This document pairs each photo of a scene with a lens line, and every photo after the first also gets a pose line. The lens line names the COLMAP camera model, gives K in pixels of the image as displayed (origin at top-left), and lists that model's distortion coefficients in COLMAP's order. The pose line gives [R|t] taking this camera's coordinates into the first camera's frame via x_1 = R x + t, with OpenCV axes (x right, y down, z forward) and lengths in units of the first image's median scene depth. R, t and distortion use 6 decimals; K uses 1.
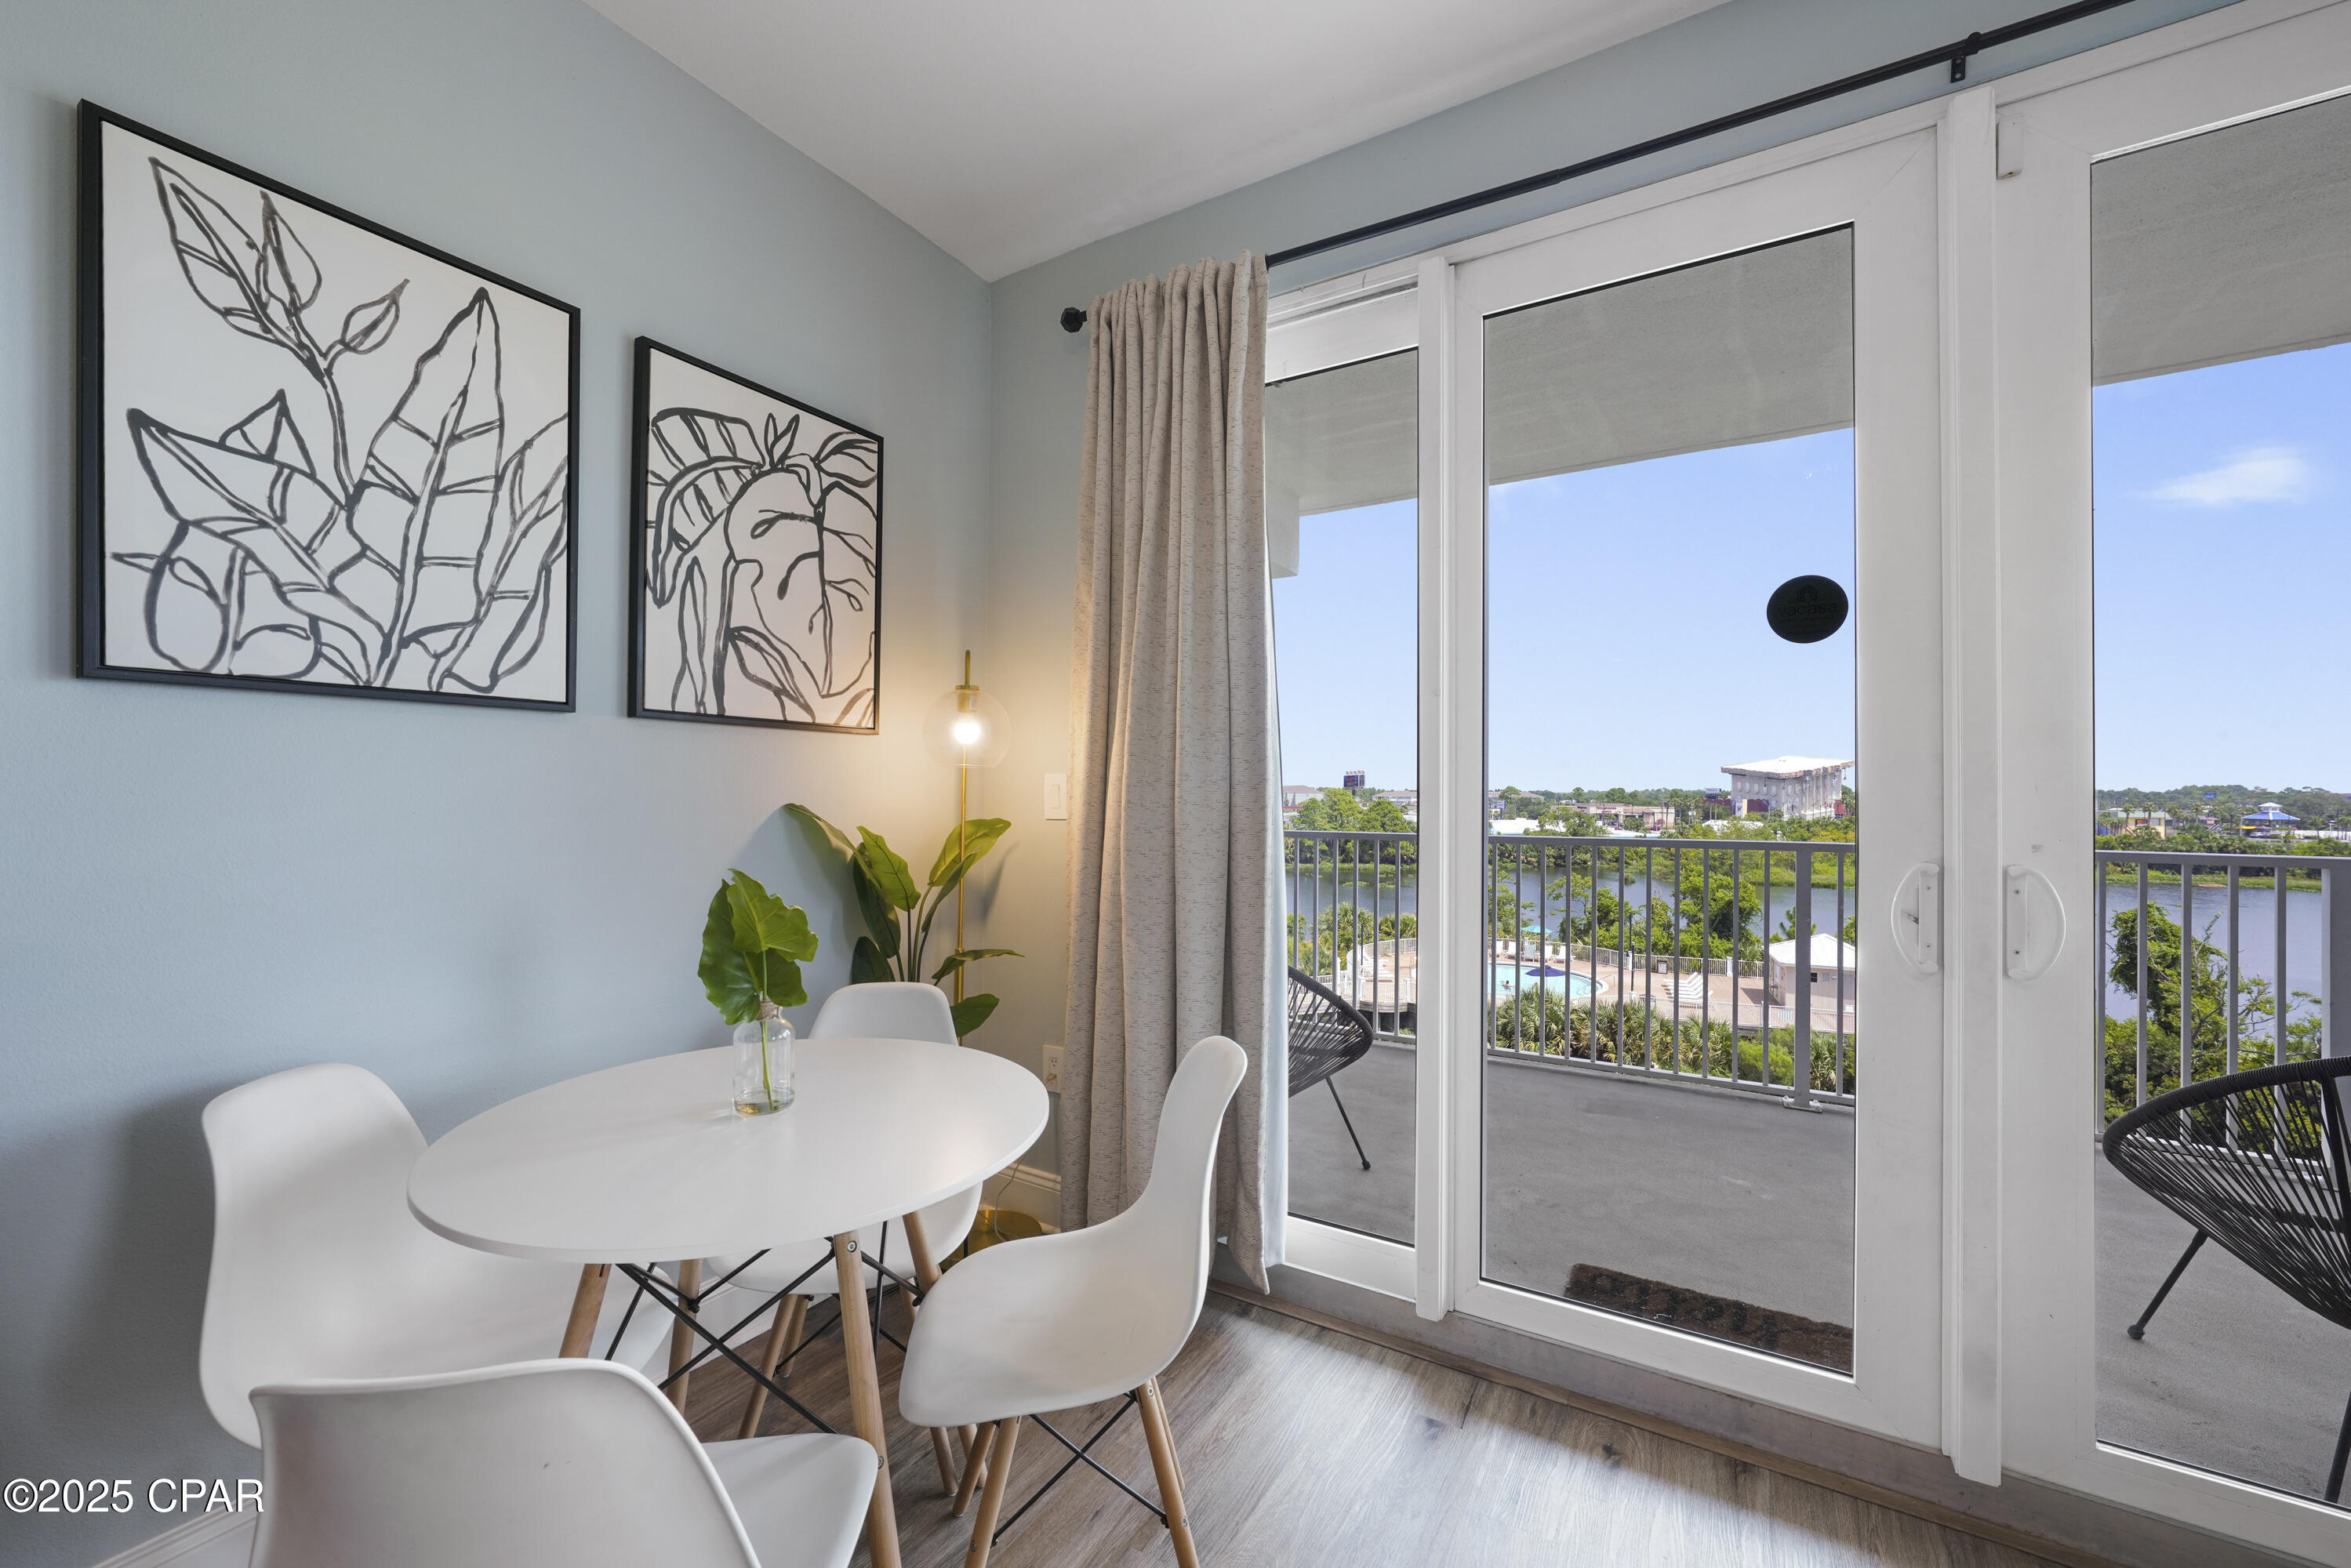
lens RADIAL K [[913.0, 0, 1176.5], [0, 913.0, 789.9], [0, 0, 1]] dist [-0.018626, 0.005499]
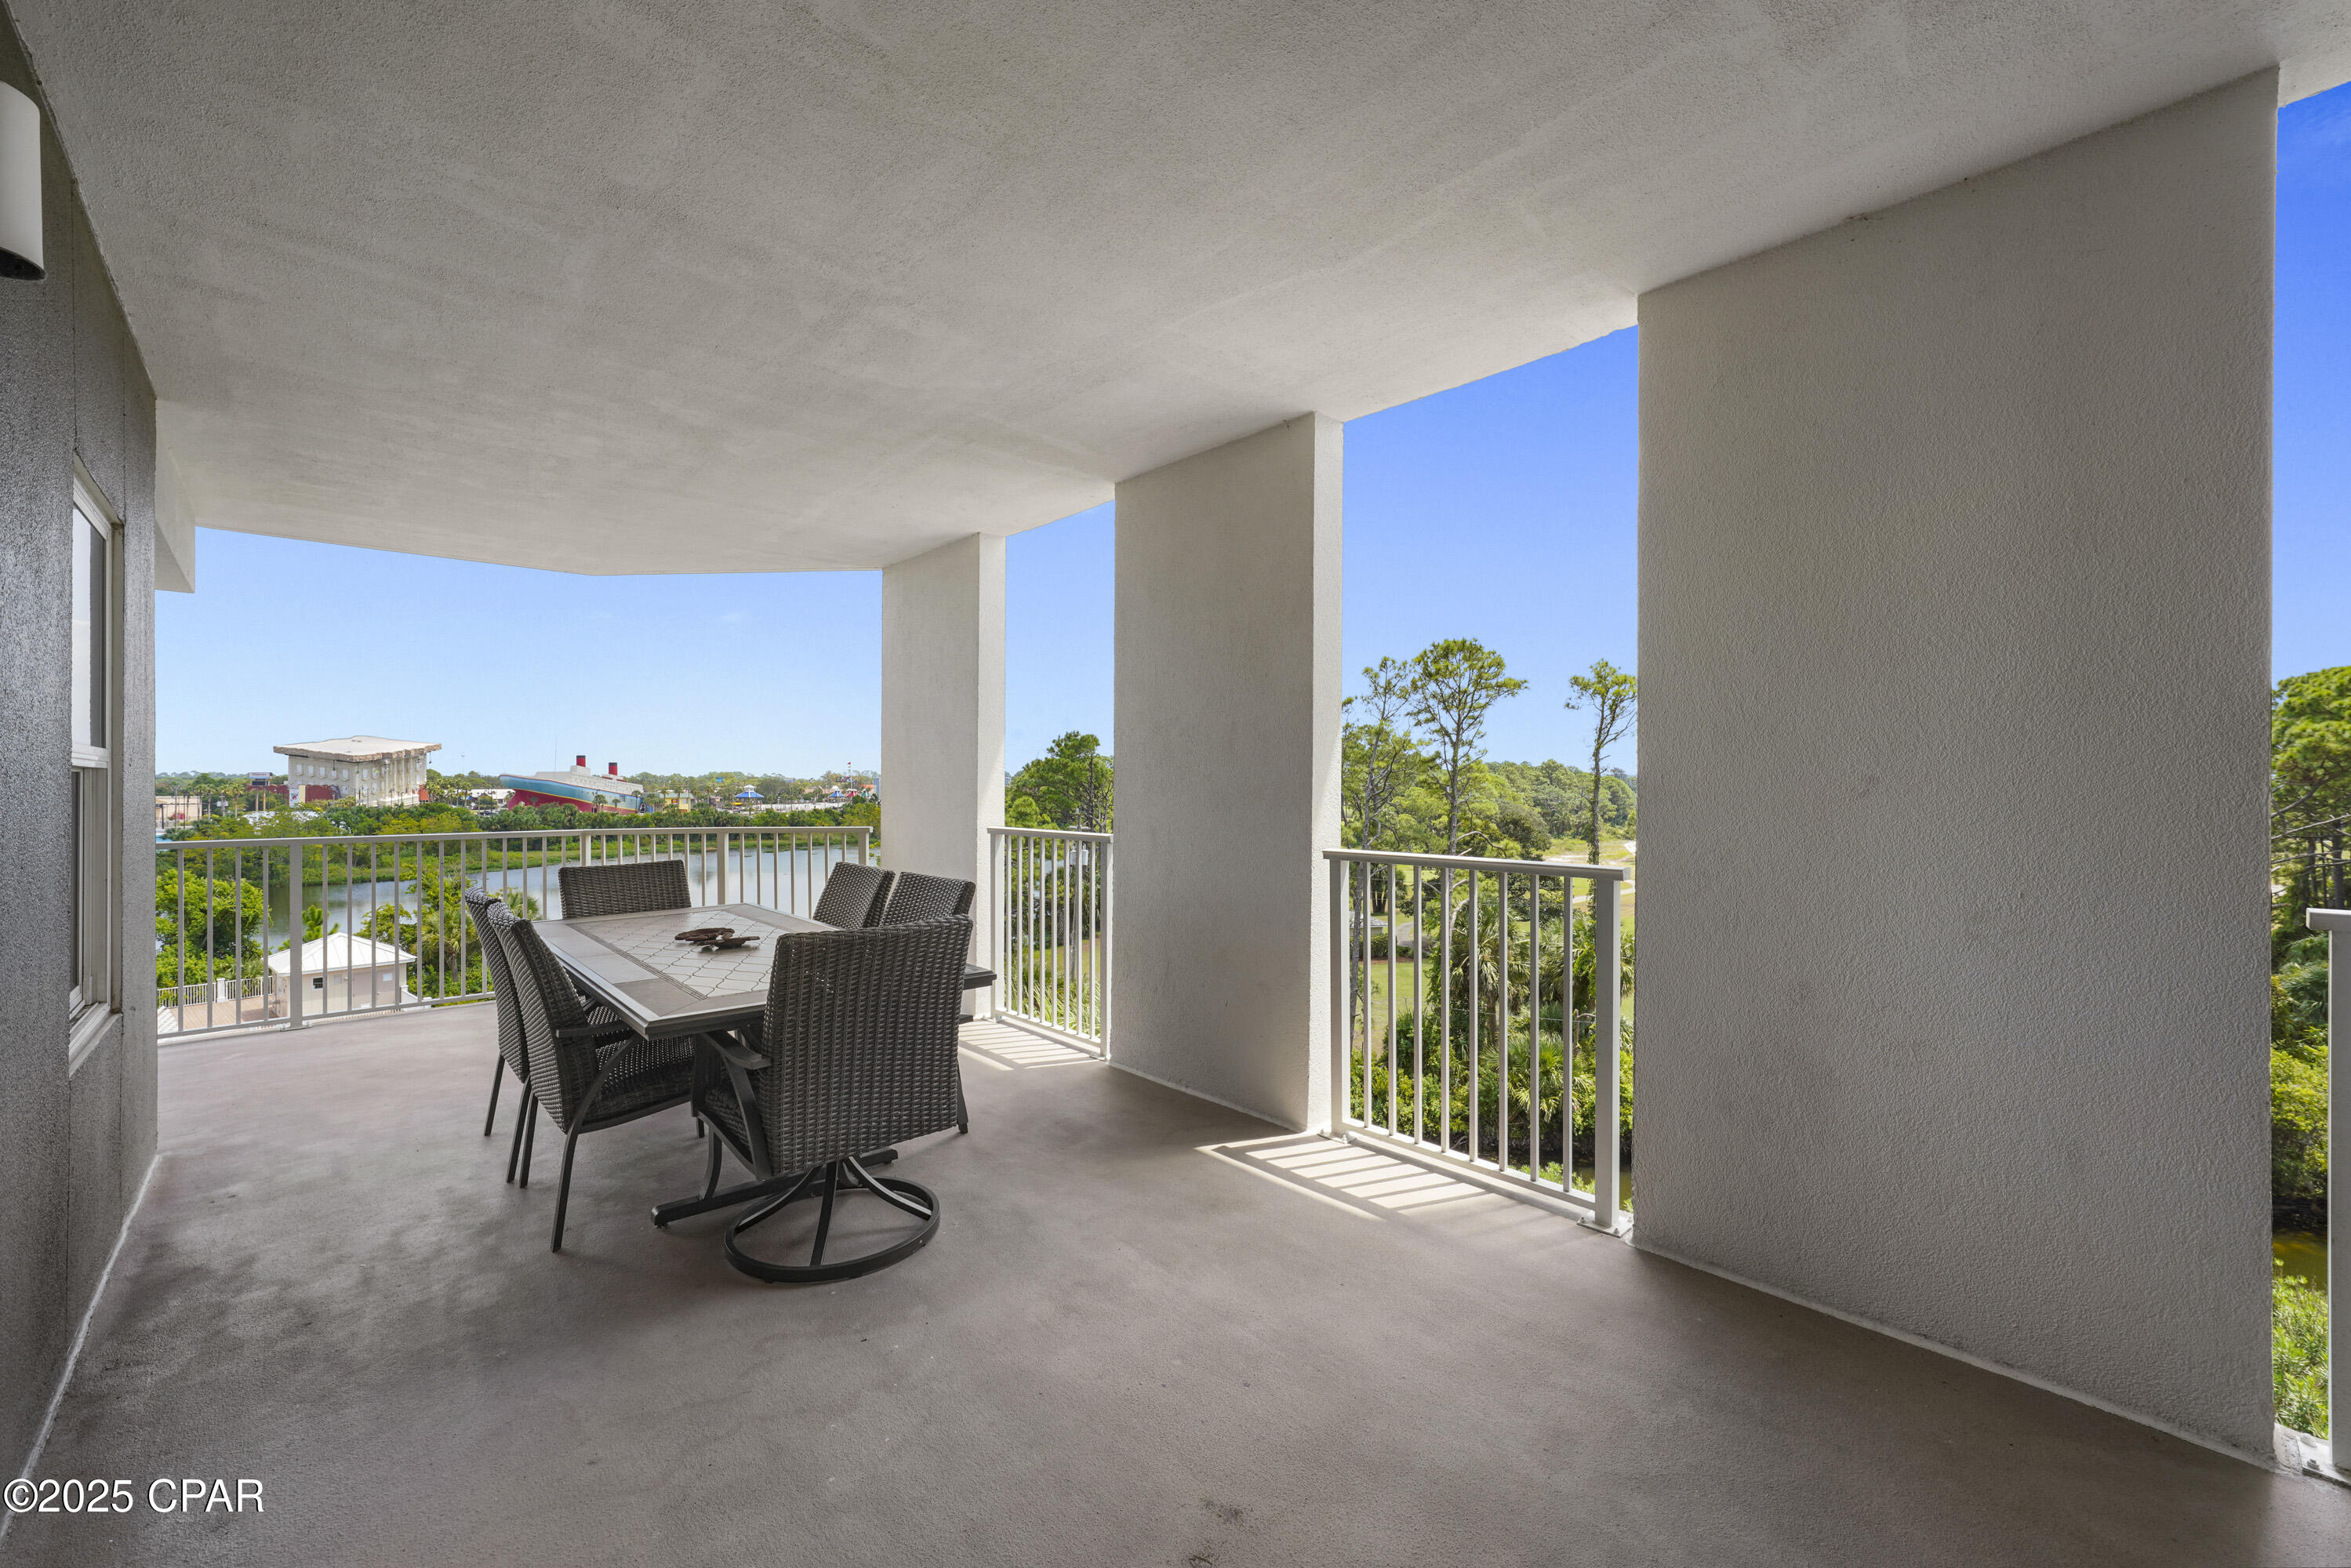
lens RADIAL K [[951.6, 0, 1172.4], [0, 951.6, 783.2], [0, 0, 1]] dist [-0.006003, 0.000522]
pose [[0.274876, -0.005754, 0.961463, 0.523965], [-0.003573, 0.999969, 0.007006, -0.076200], [-0.961473, -0.005361, 0.274847, -1.800841]]
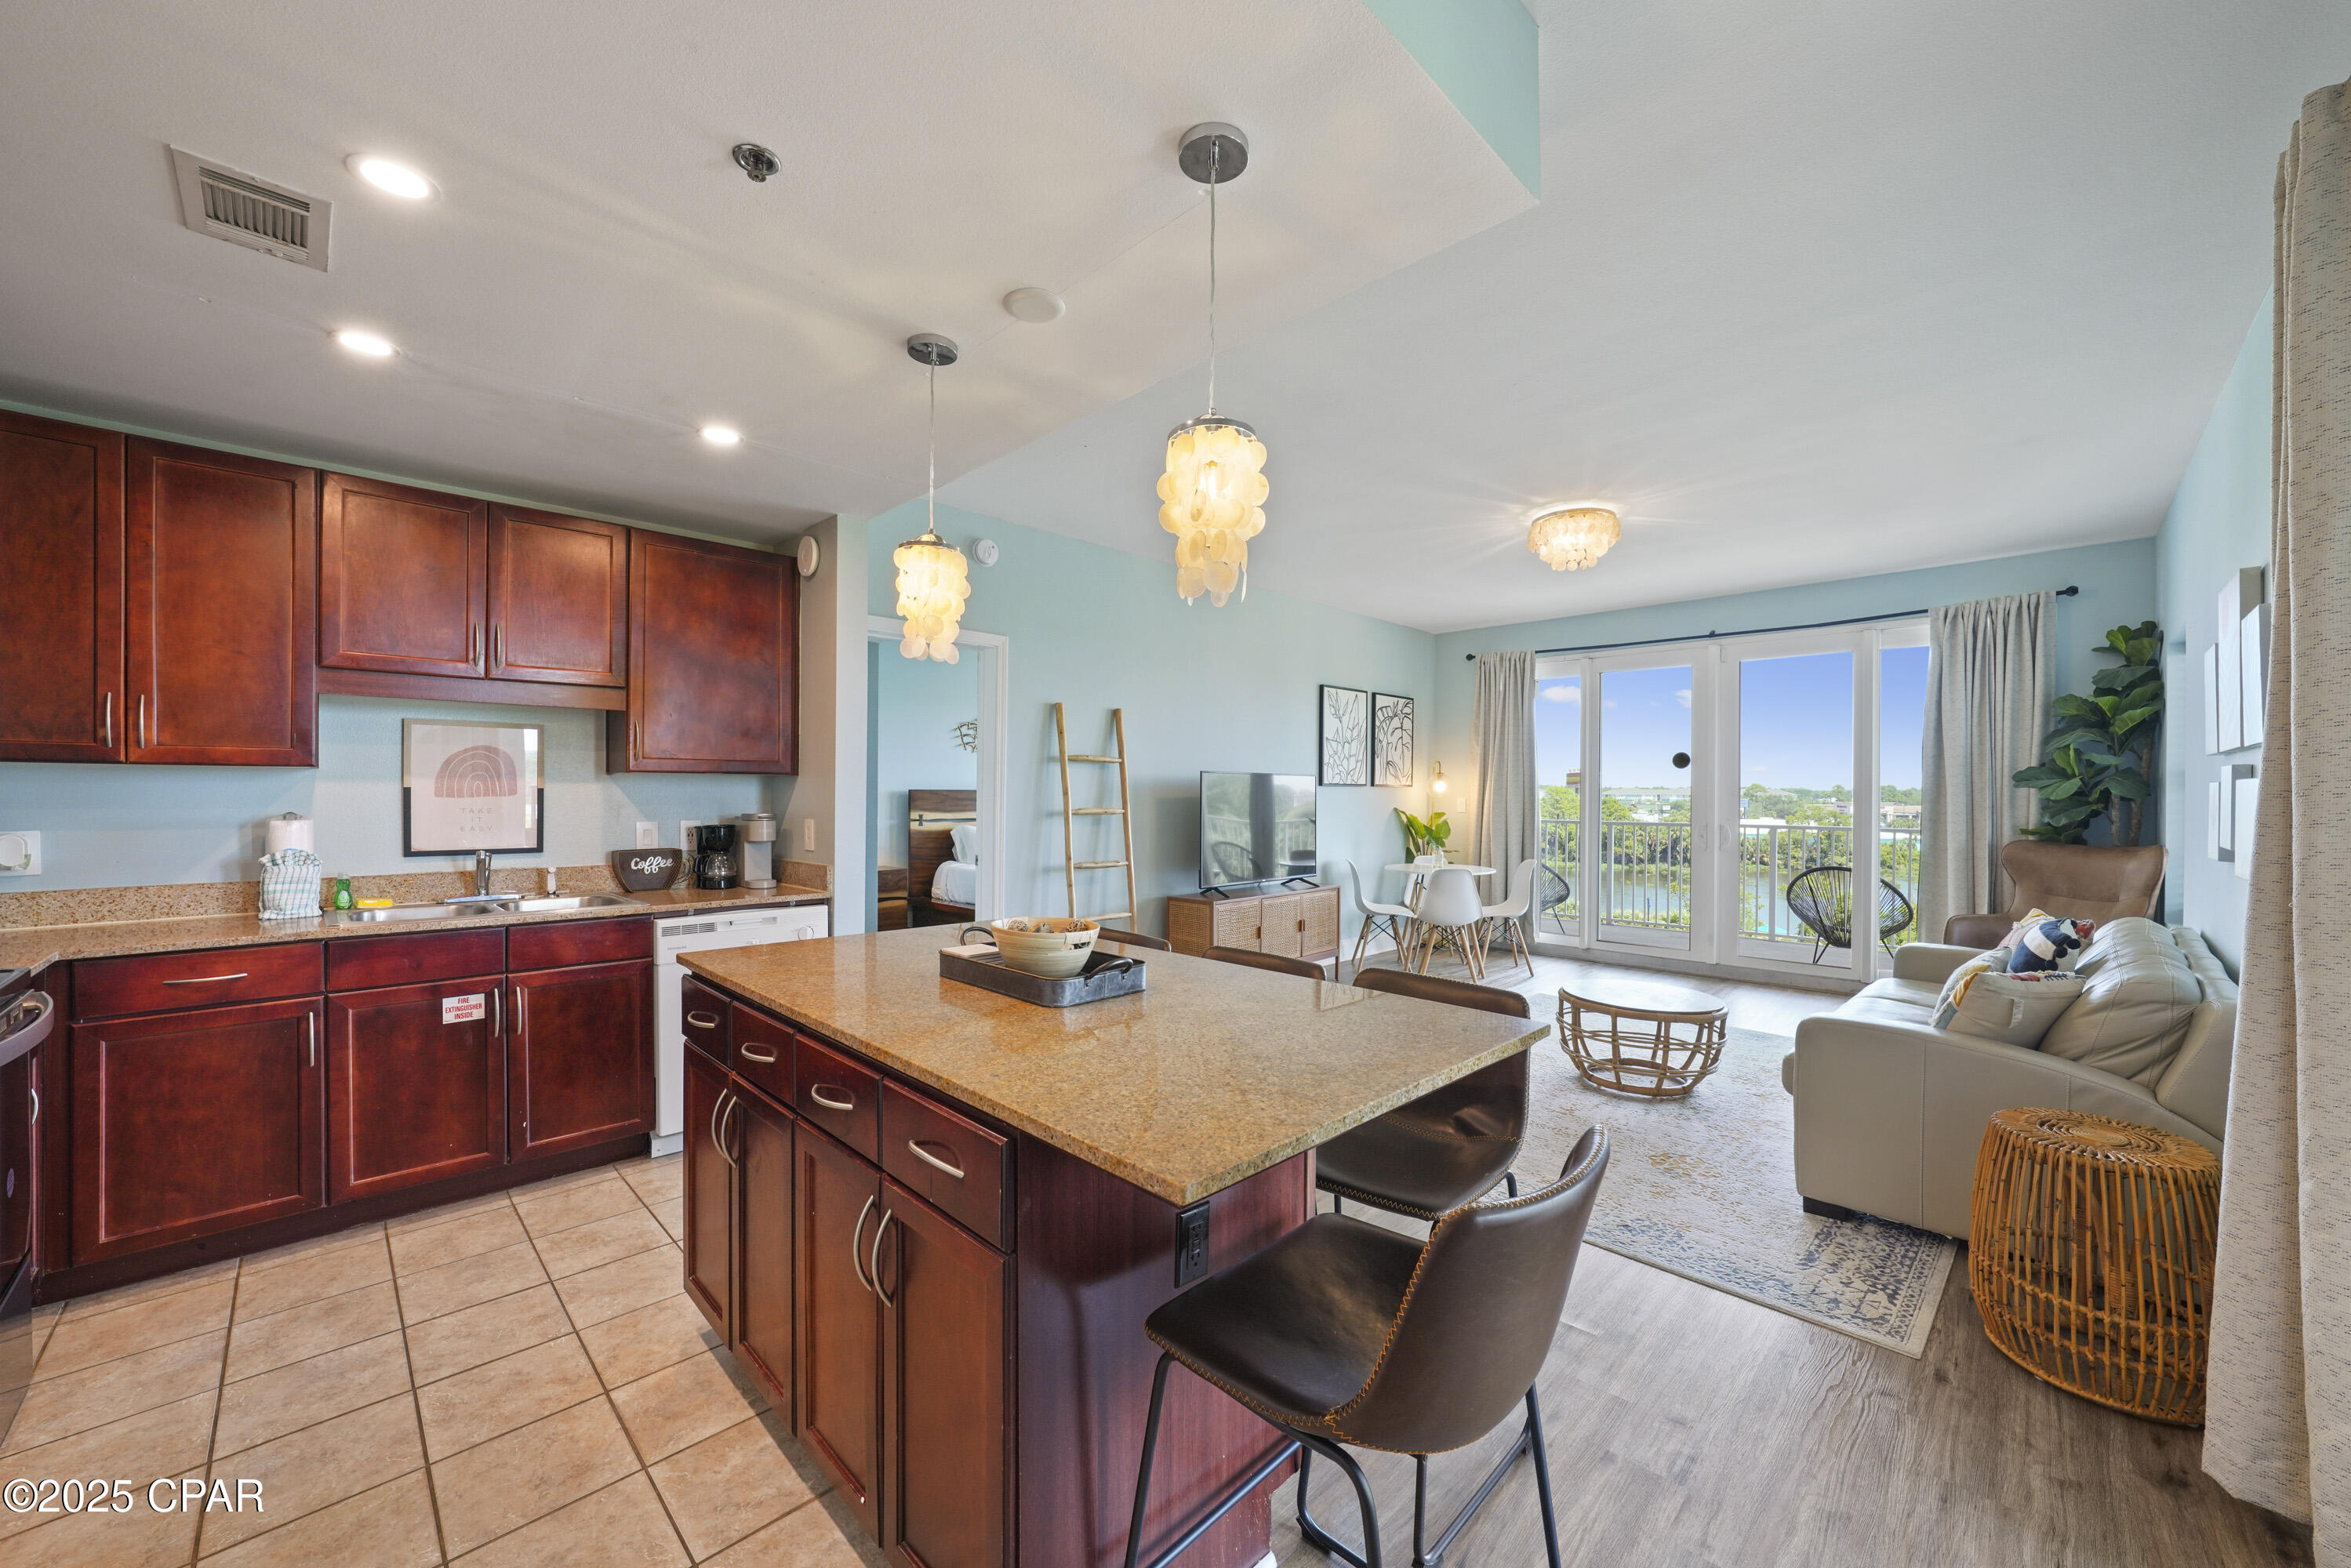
lens RADIAL K [[884.6, 0, 1183.0], [0, 884.6, 797.1], [0, 0, 1]] dist [-0.024647, 0.007624]
pose [[0.973644, 0.002392, -0.228061, -0.443847], [0.000186, 0.999936, 0.011280, -0.064789], [0.228074, -0.011025, 0.973581, -2.585919]]
